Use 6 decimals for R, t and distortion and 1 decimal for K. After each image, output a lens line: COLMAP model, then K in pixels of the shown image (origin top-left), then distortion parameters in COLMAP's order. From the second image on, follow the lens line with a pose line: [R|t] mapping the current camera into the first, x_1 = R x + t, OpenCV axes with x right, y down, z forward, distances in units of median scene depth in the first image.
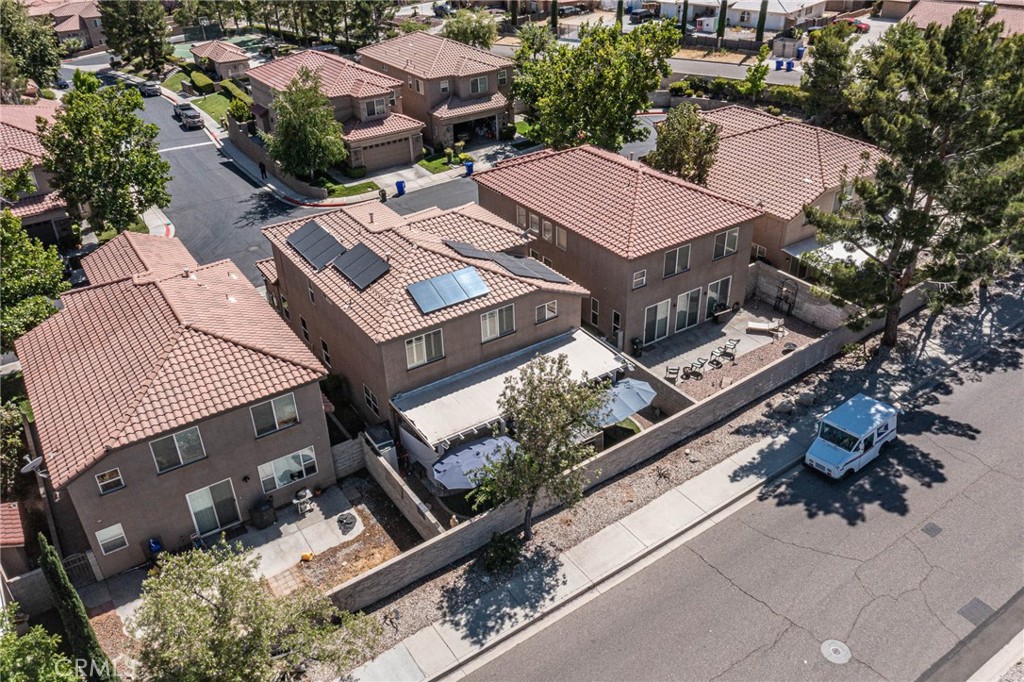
lens RADIAL K [[811.6, 0, 512.0], [0, 811.6, 341.0], [0, 0, 1]] dist [-0.004727, 0.000798]
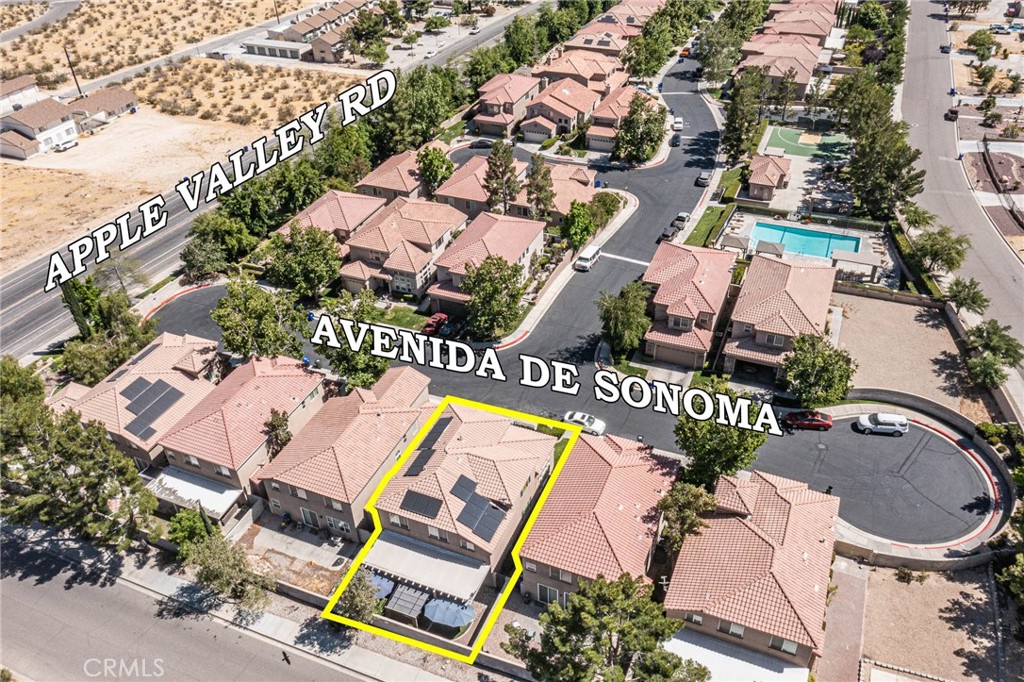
lens RADIAL K [[797.1, 0, 512.0], [0, 797.1, 341.0], [0, 0, 1]] dist [-0.008073, 0.002410]
pose [[0.546296, 0.501934, -0.670539, 1.069292], [-0.415572, 0.857498, 0.303311, -1.016069], [0.727228, 0.112959, 0.677037, -0.154710]]
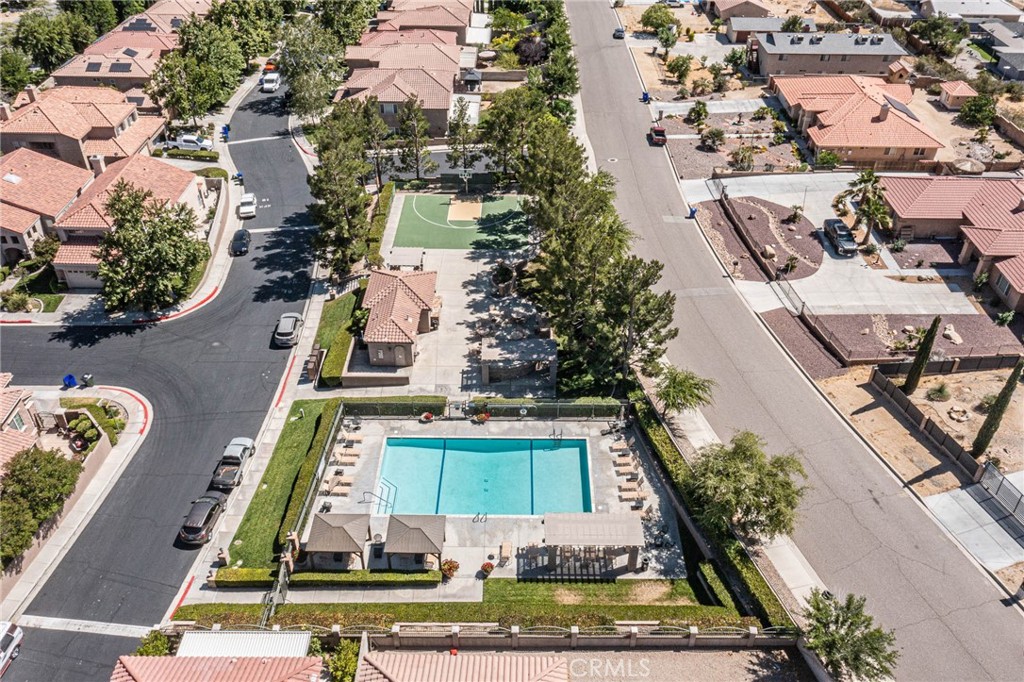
lens RADIAL K [[825.4, 0, 512.0], [0, 825.4, 341.0], [0, 0, 1]] dist [-0.005040, 0.001192]
pose [[0.824789, 0.365033, -0.431826, 0.029695], [-0.316477, 0.930892, 0.182433, -1.429016], [0.468578, -0.013805, 0.883314, 1.392698]]
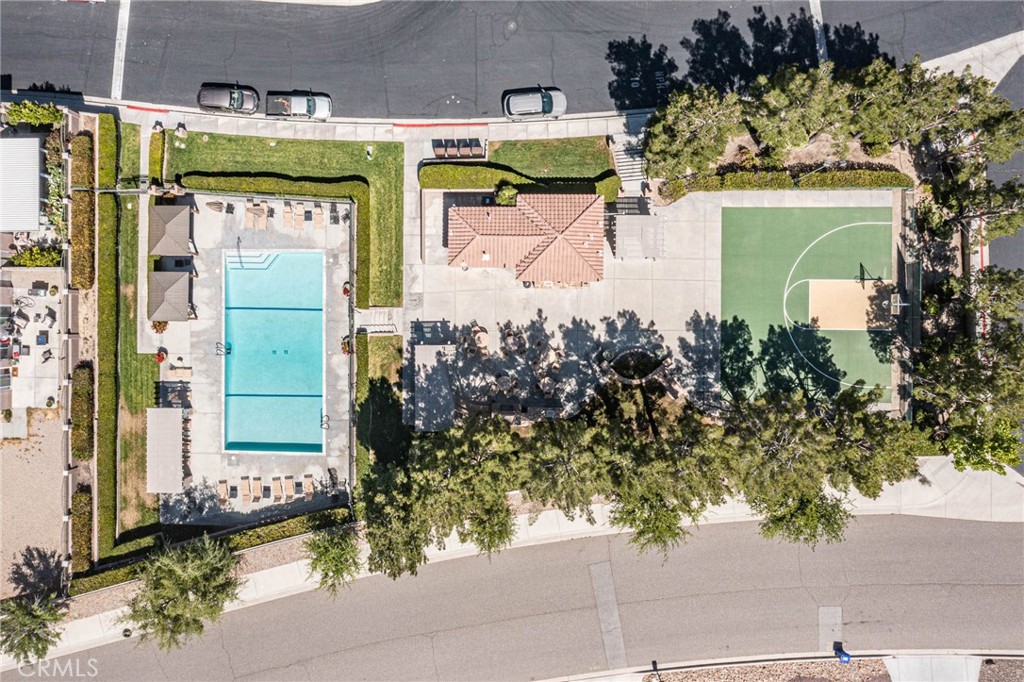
lens RADIAL K [[818.0, 0, 513.8], [0, 818.0, 297.4], [0, 0, 1]] dist [-0.009002, 0.001995]
pose [[-0.556969, 0.828070, 0.063909, -1.066099], [-0.357325, -0.308381, 0.881601, -2.472800], [0.749736, 0.468189, 0.467649, 2.302731]]
